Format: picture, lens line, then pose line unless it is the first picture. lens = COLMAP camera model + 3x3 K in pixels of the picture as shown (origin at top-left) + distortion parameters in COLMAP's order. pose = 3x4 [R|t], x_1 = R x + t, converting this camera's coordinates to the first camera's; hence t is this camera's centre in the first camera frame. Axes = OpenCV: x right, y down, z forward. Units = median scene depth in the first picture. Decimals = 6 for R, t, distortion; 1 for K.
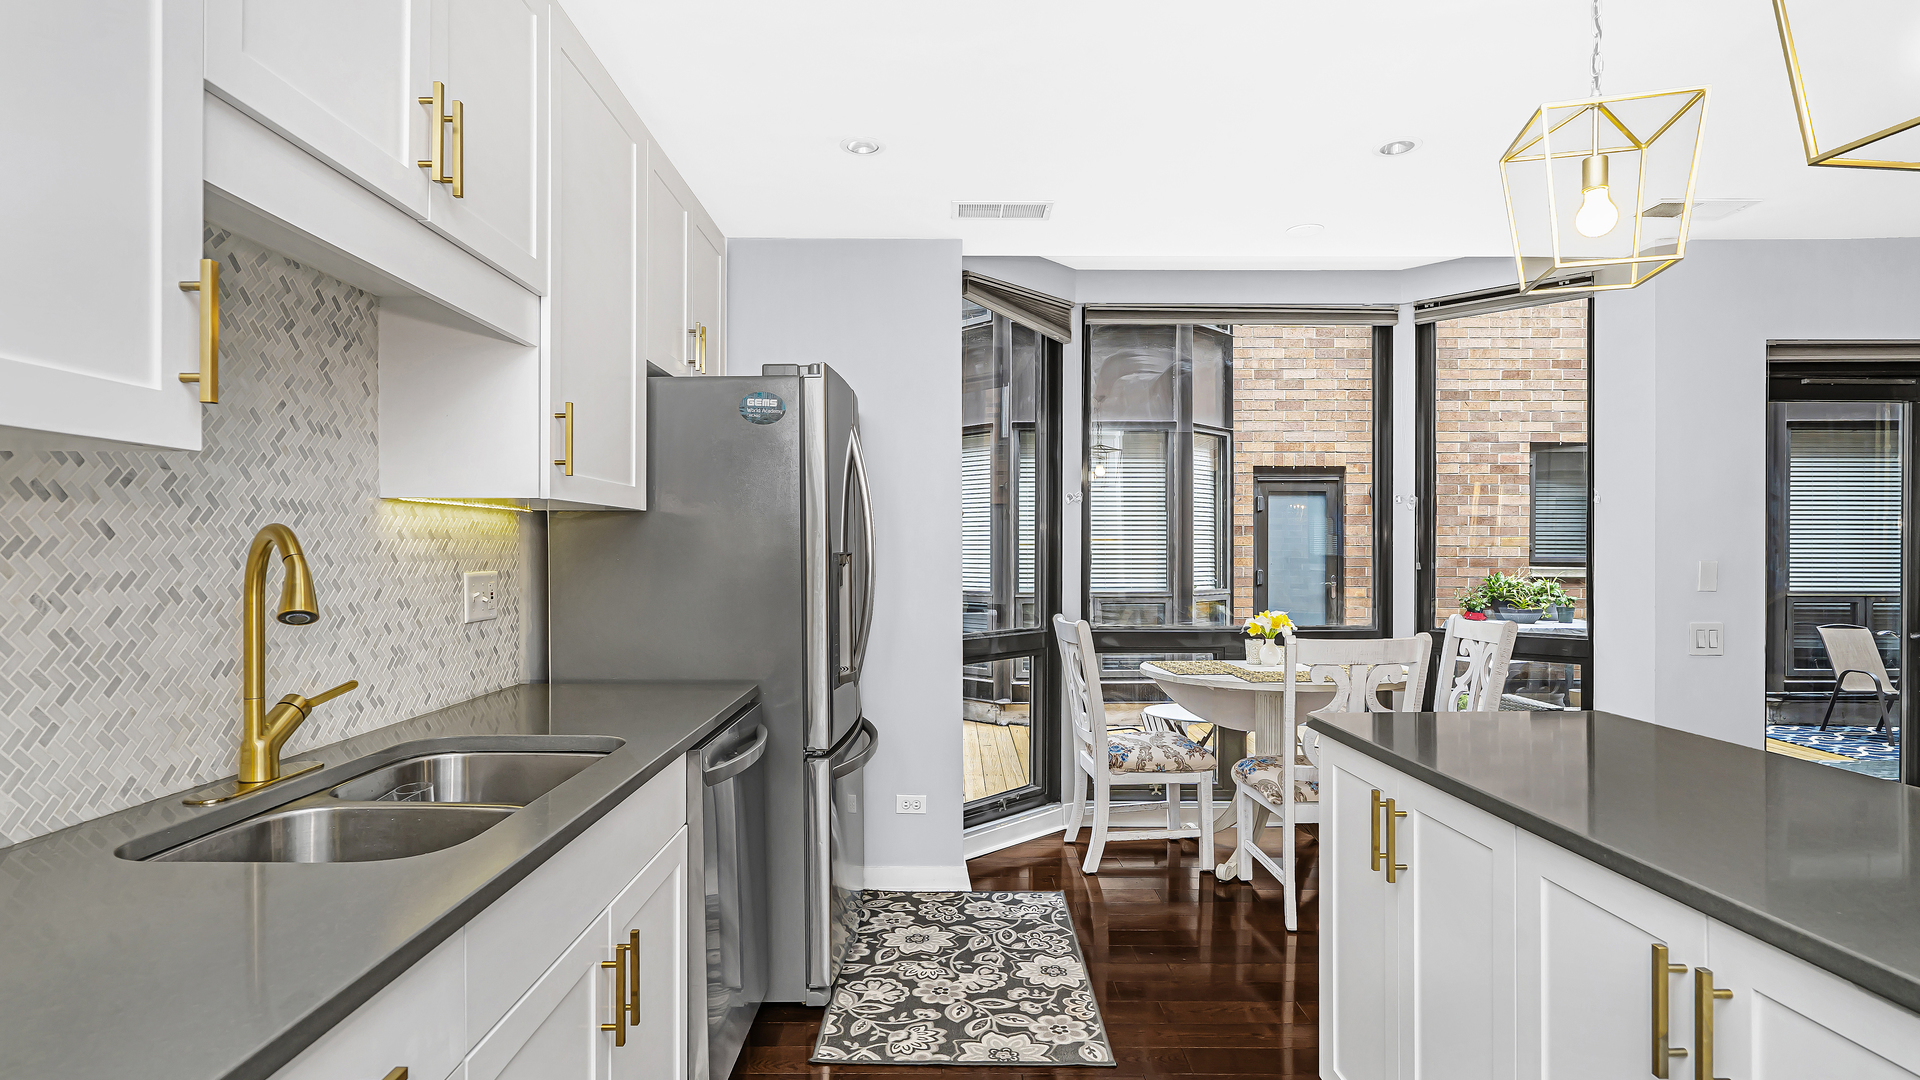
lens RADIAL K [[993.0, 0, 958.3], [0, 993.0, 527.8], [0, 0, 1]] dist [-0.005243, 0.011056]
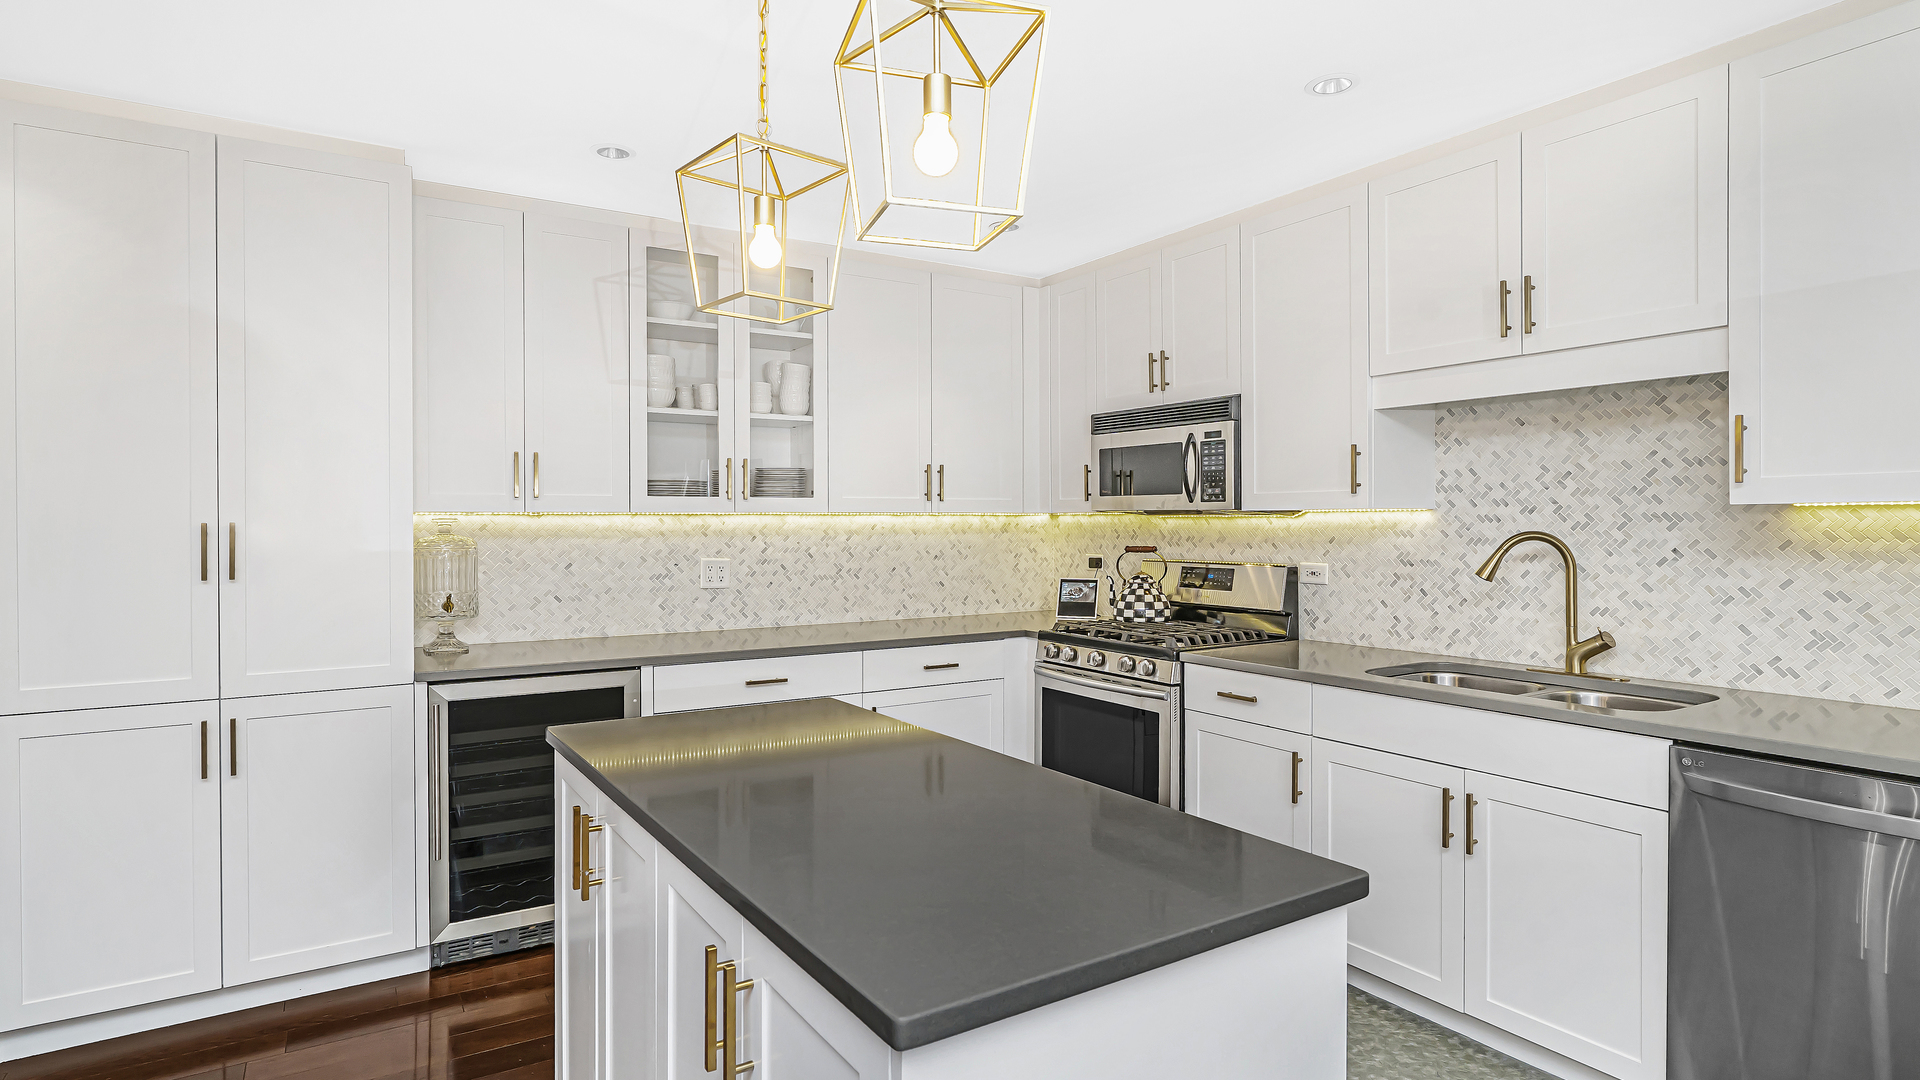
lens RADIAL K [[993.0, 0, 958.3], [0, 993.0, 527.8], [0, 0, 1]] dist [-0.005243, 0.011056]
pose [[-0.847959, 0.011123, -0.529945, 0.637921], [0.018012, 0.999807, -0.007835, -0.008099], [0.529755, -0.016189, -0.847996, 1.036217]]
